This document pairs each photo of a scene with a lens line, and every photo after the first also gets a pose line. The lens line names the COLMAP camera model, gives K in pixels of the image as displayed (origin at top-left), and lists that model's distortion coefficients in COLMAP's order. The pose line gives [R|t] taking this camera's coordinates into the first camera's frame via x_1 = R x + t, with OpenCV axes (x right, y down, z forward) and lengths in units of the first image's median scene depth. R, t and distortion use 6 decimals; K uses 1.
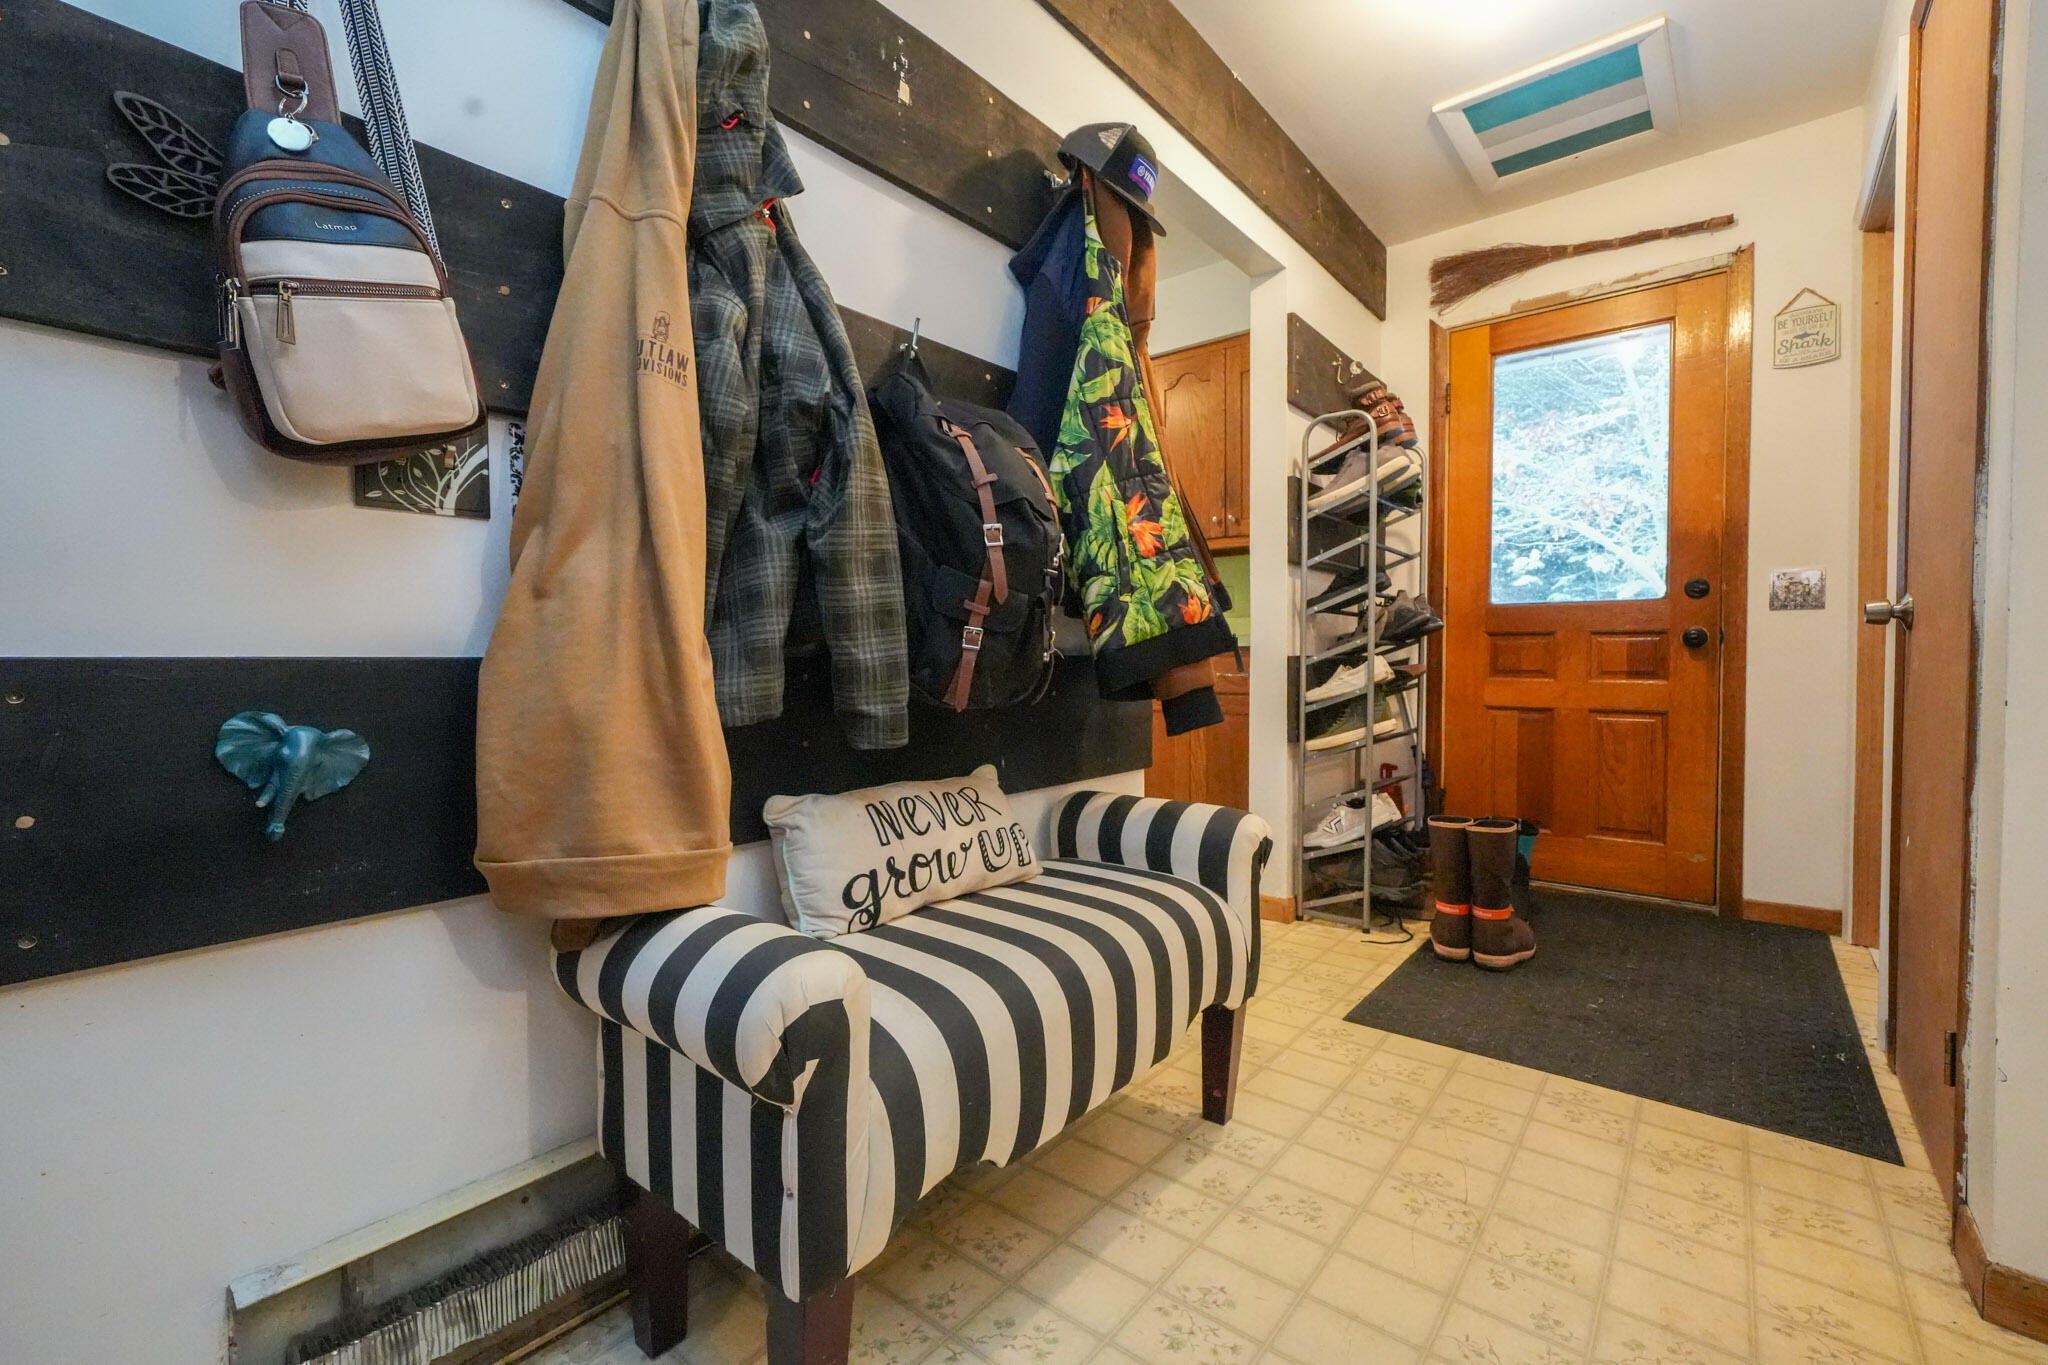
lens RADIAL K [[852.3, 0, 1011.5], [0, 852.3, 675.6], [0, 0, 1]] dist [-0.002151, 0.002430]
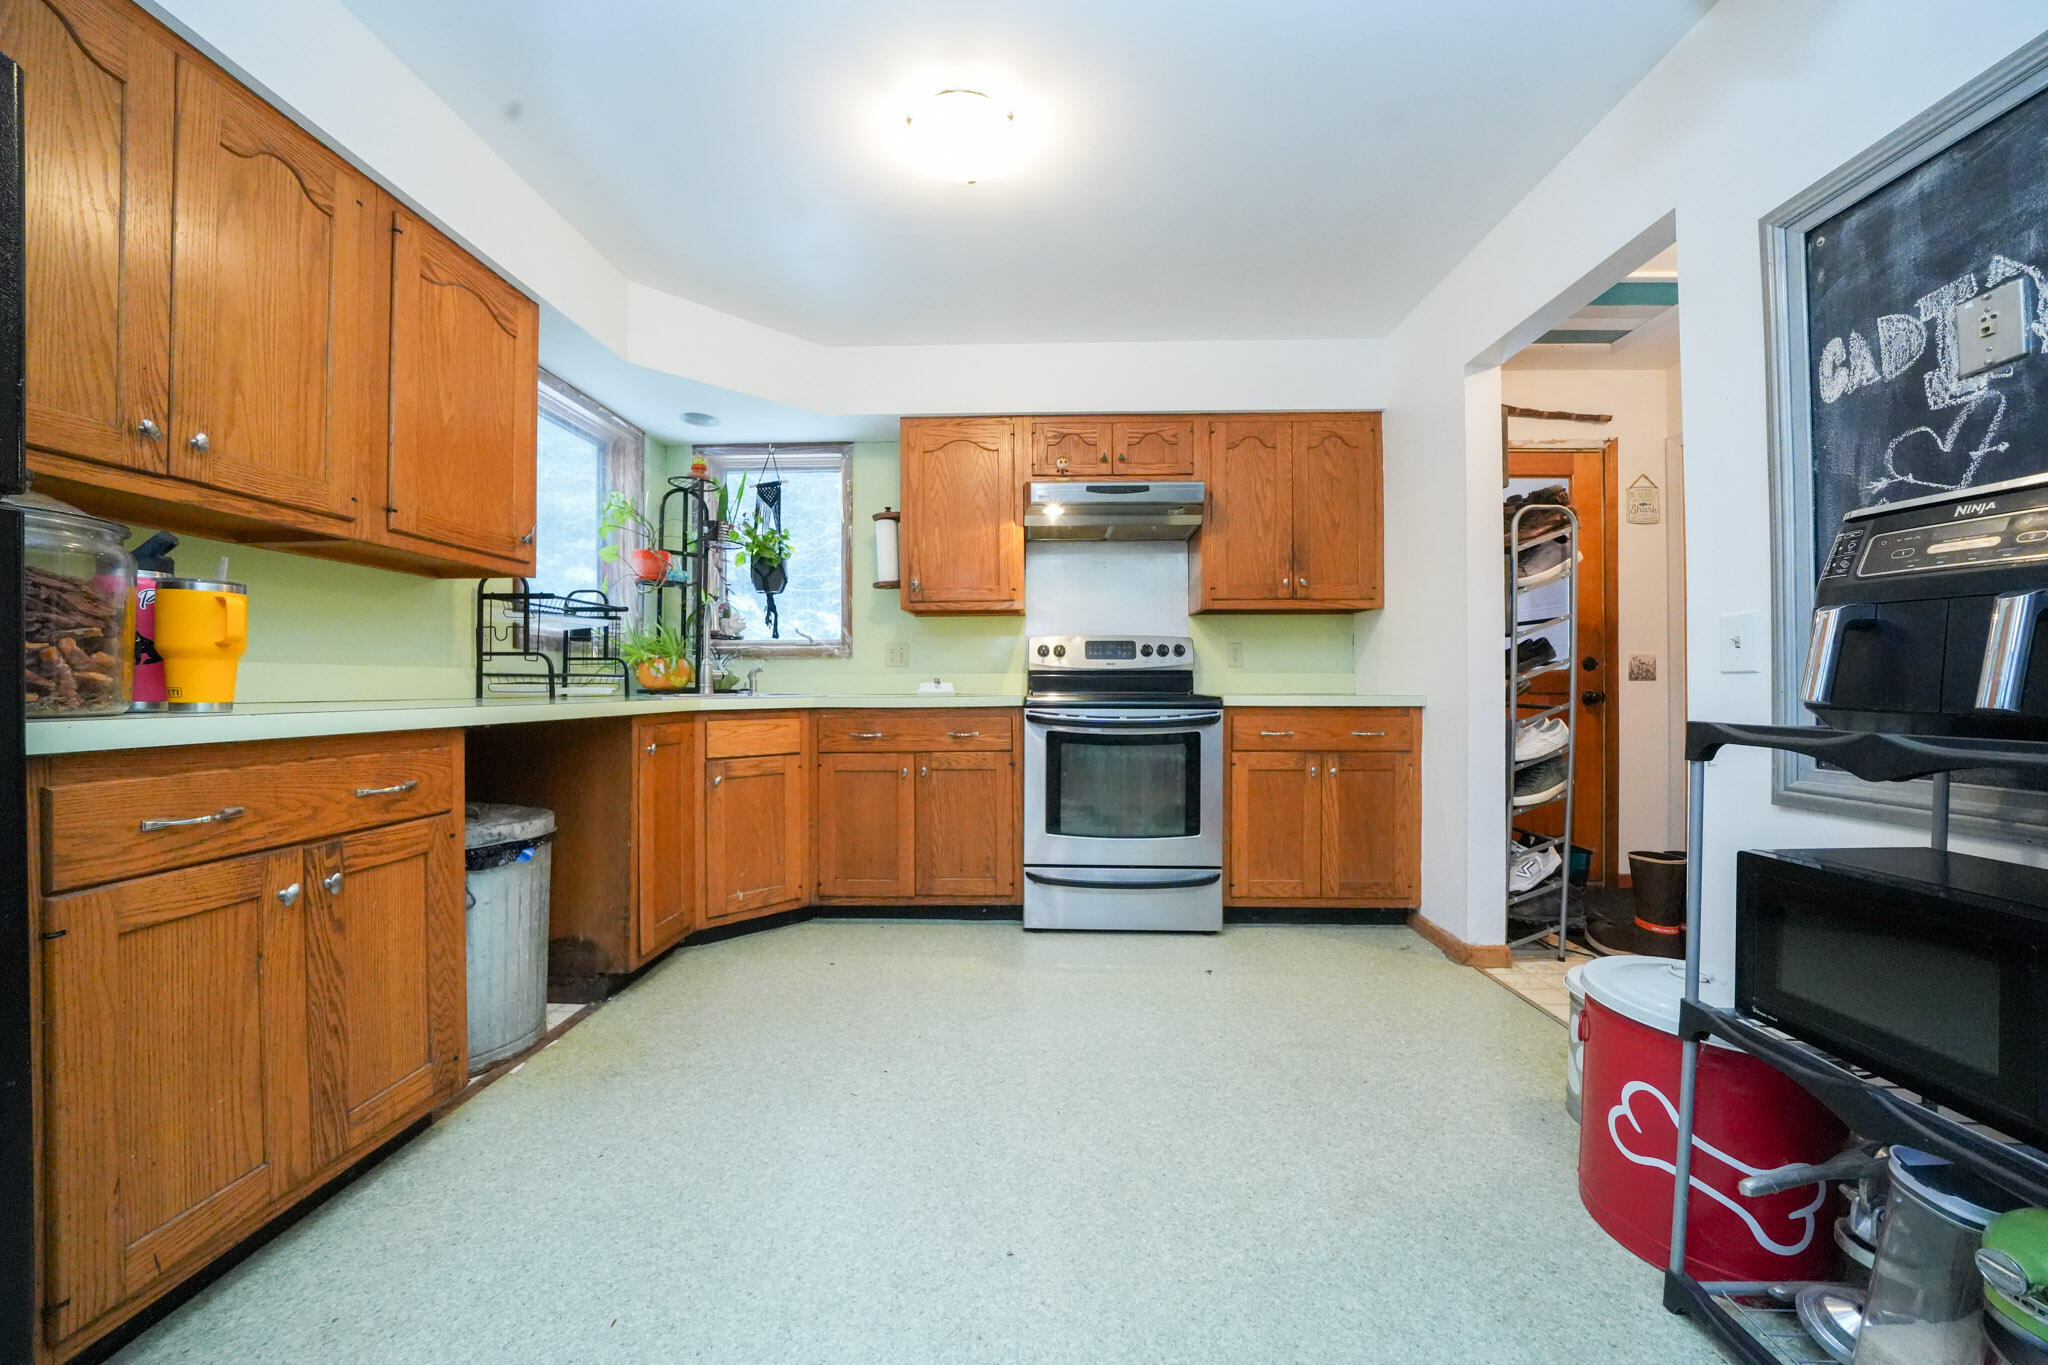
lens RADIAL K [[711.7, 0, 1011.4], [0, 711.7, 676.8], [0, 0, 1]] dist [-0.027172, 0.002221]
pose [[0.792793, 0.008613, 0.609430, -1.560337], [0.007594, 0.999683, -0.024006, -0.131414], [-0.609443, 0.023660, 0.792477, 1.465209]]
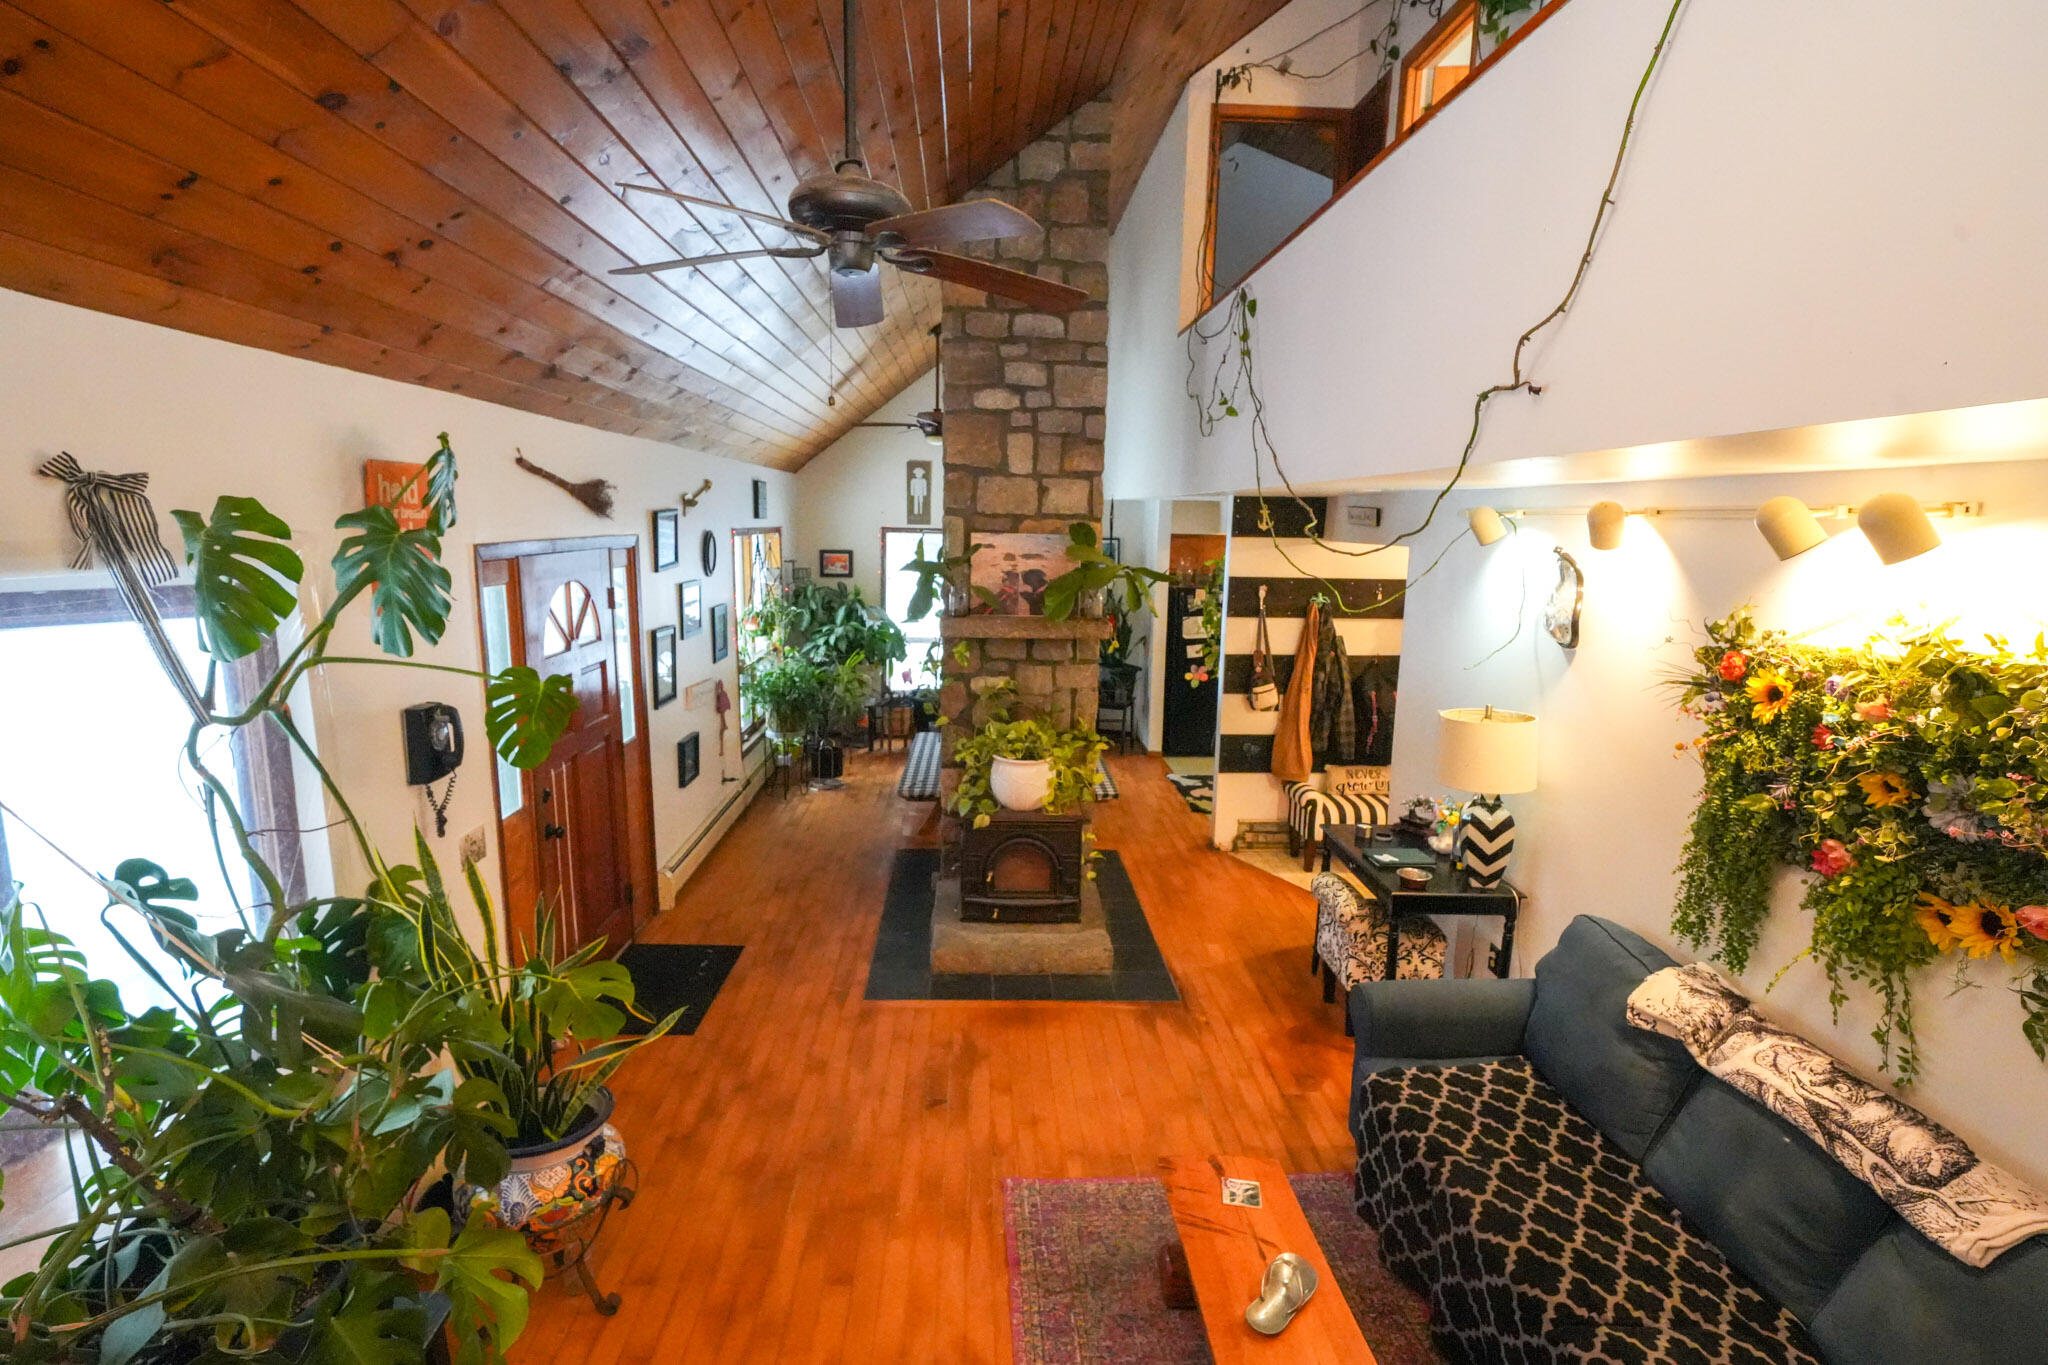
lens RADIAL K [[970.8, 0, 1020.0], [0, 970.8, 679.0], [0, 0, 1]] dist [0.010568, -0.000024]
pose [[0.687102, 0.138161, -0.713304, 2.466668], [-0.029770, 0.986283, 0.162358, -1.217360], [0.725951, -0.090321, 0.681790, -4.107109]]
